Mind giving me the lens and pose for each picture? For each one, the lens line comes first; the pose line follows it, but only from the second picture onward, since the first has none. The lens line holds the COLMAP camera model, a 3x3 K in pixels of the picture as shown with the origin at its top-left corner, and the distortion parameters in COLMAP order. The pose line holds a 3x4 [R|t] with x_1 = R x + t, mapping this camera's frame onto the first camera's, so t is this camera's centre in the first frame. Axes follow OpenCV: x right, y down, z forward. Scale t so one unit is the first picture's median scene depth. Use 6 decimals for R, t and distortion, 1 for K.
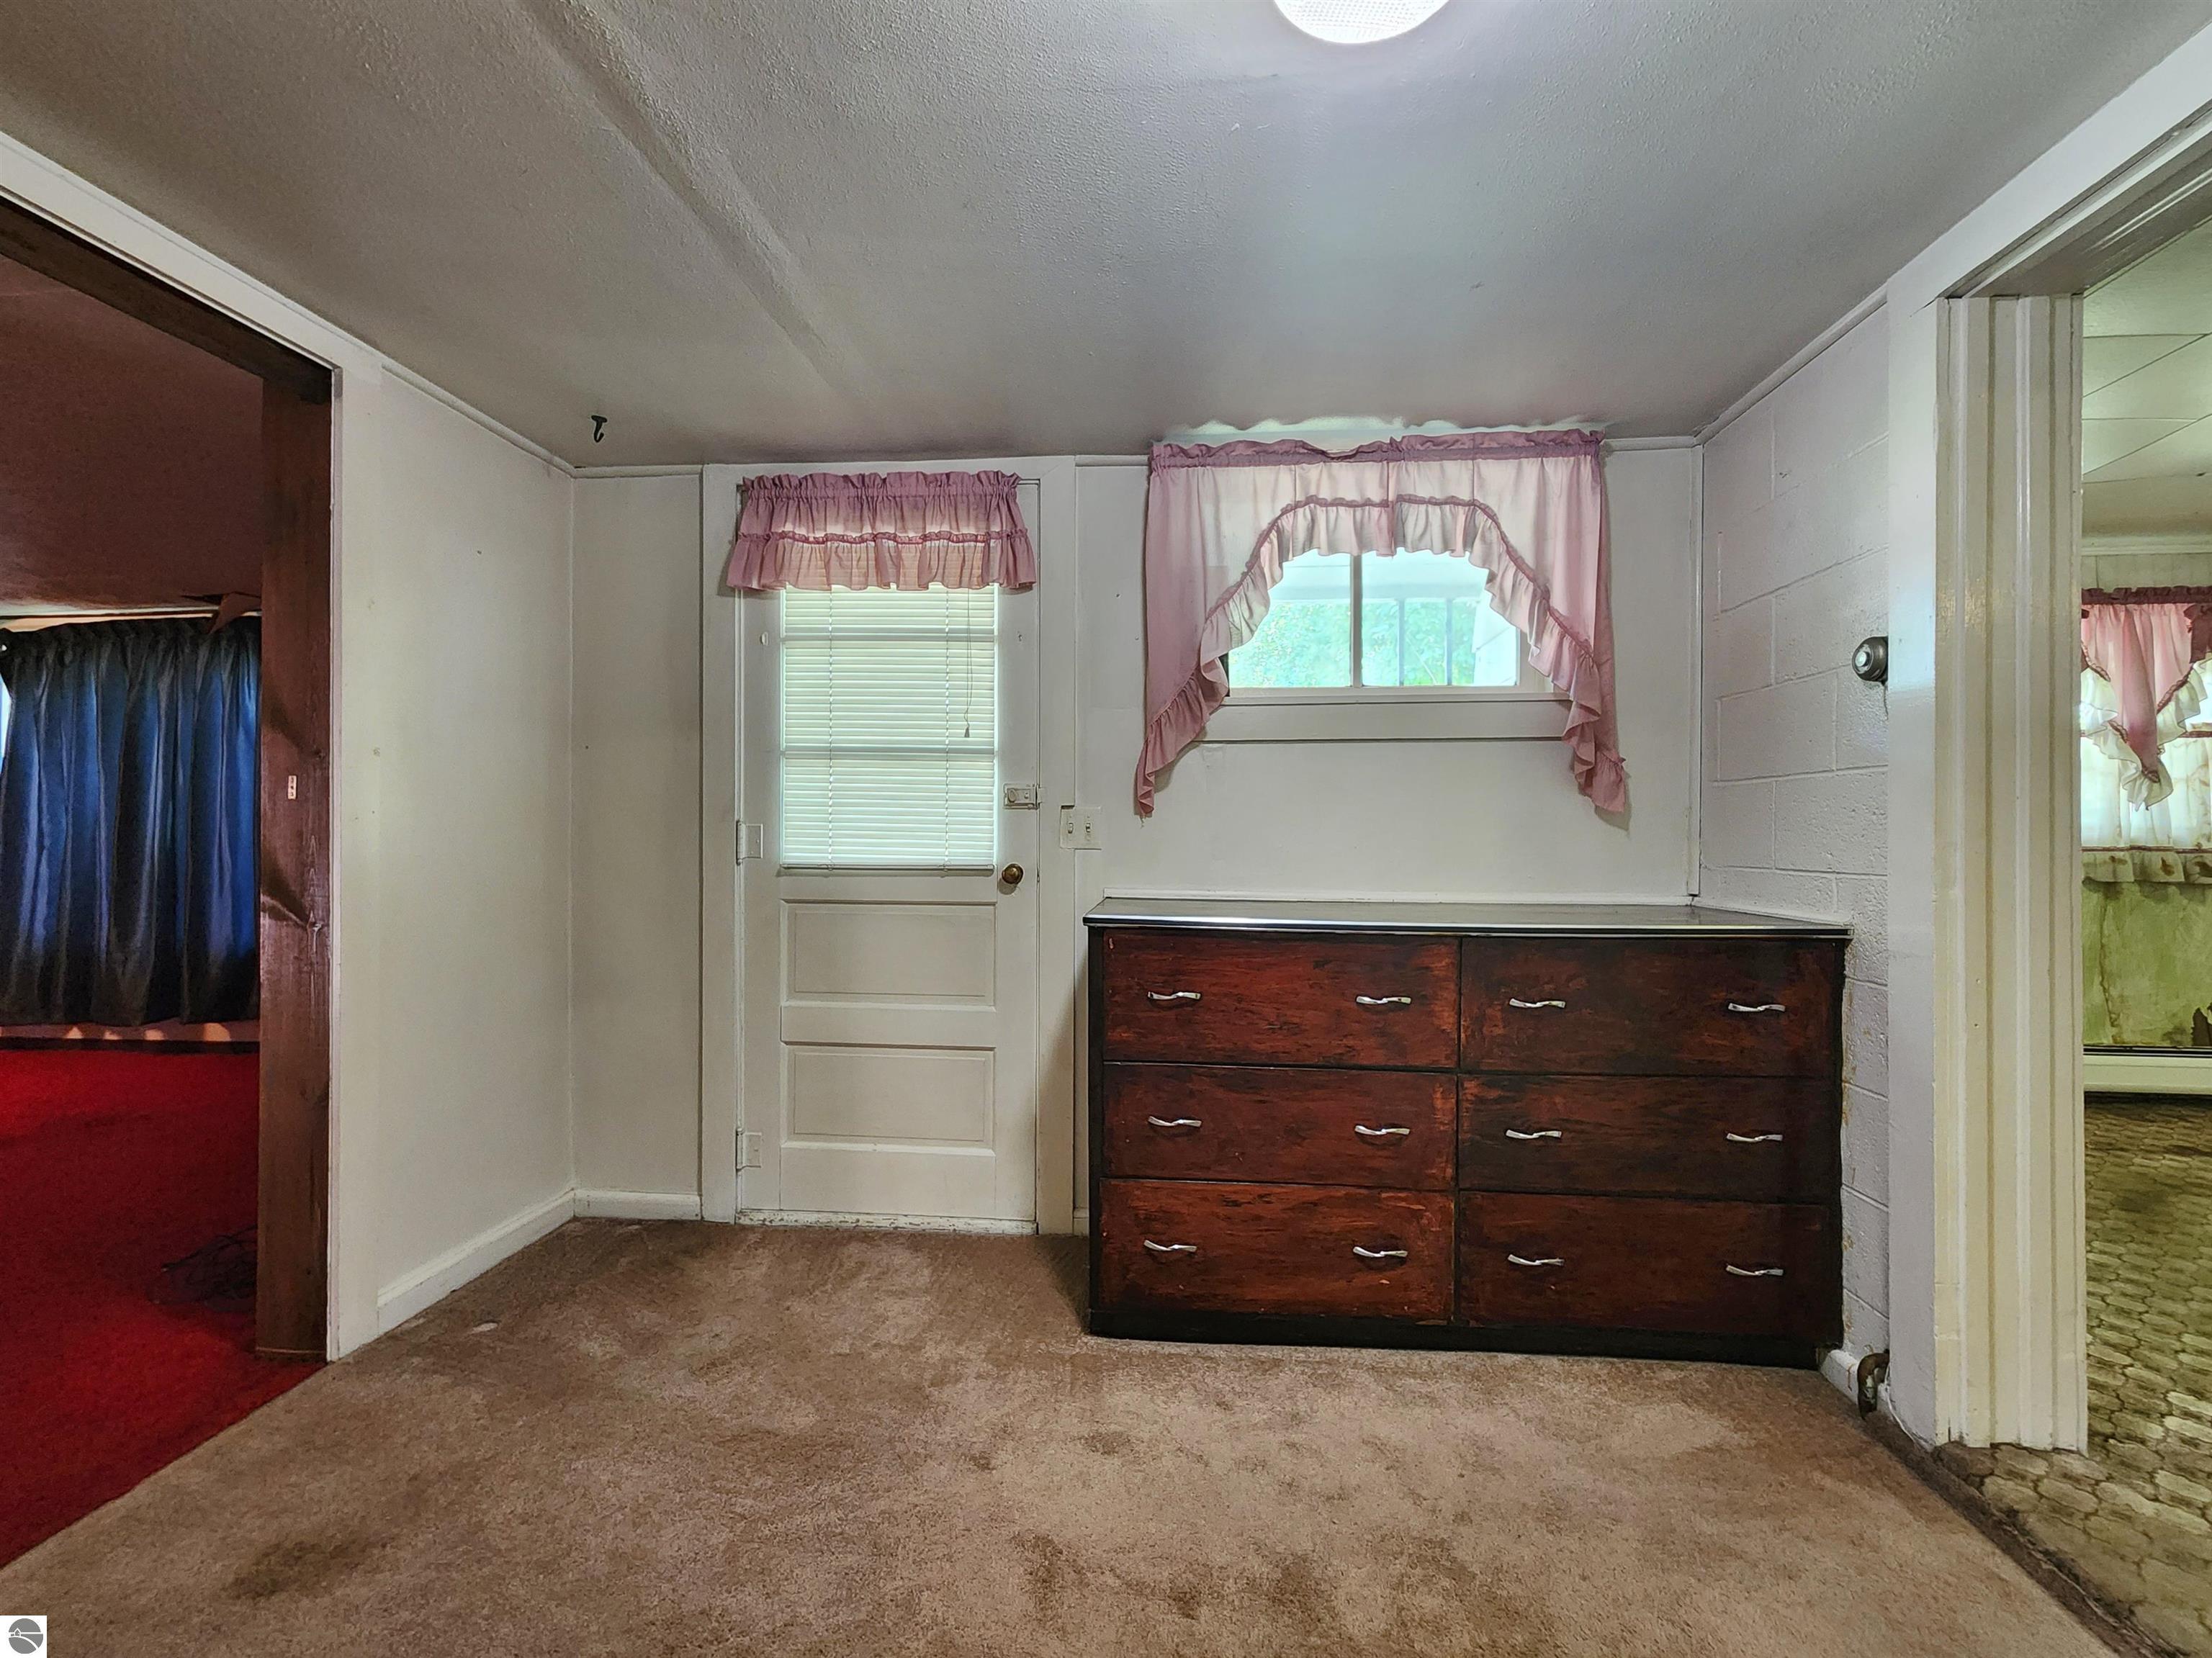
lens RADIAL K [[905.9, 0, 1109.6], [0, 905.9, 825.5], [0, 0, 1]] dist [0.003361, 0.000120]
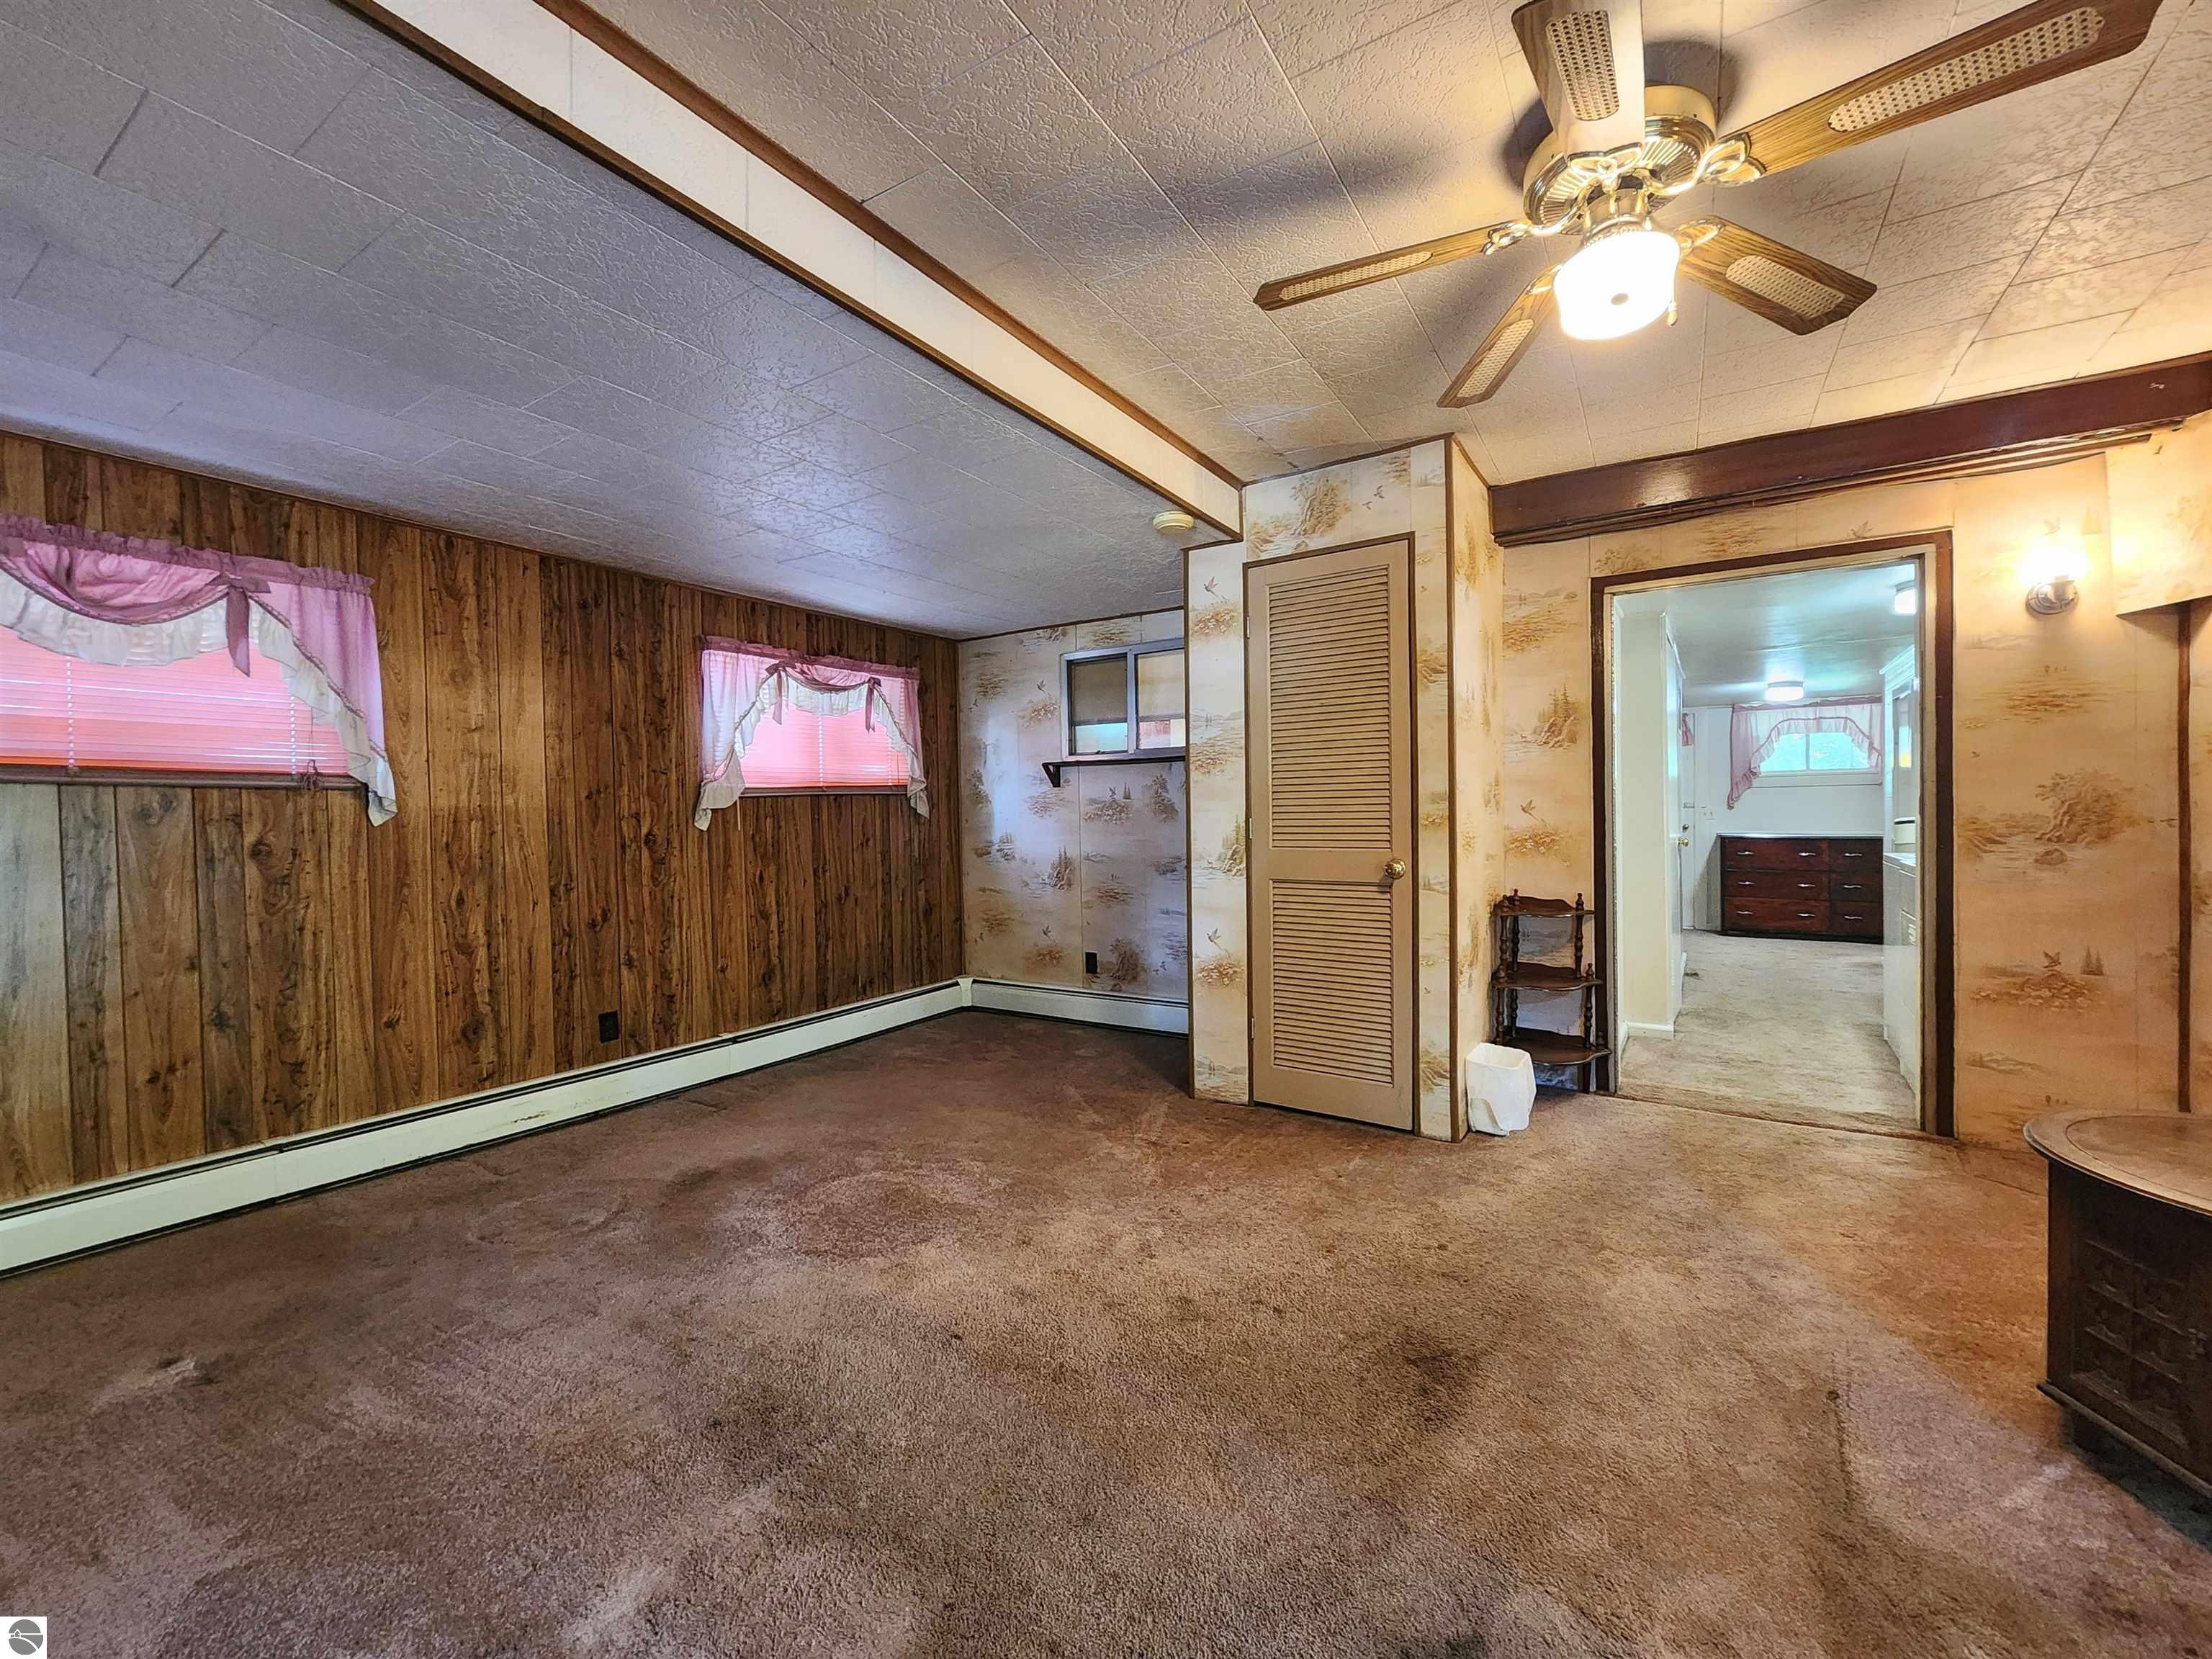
lens RADIAL K [[916.4, 0, 1106.0], [0, 916.4, 829.5], [0, 0, 1]] dist [-0.000171, 0.000024]
pose [[0.886497, -0.007105, -0.462680, -0.484861], [0.015731, 0.999767, 0.014788, -0.025497], [0.462467, -0.020388, 0.886402, -3.390762]]
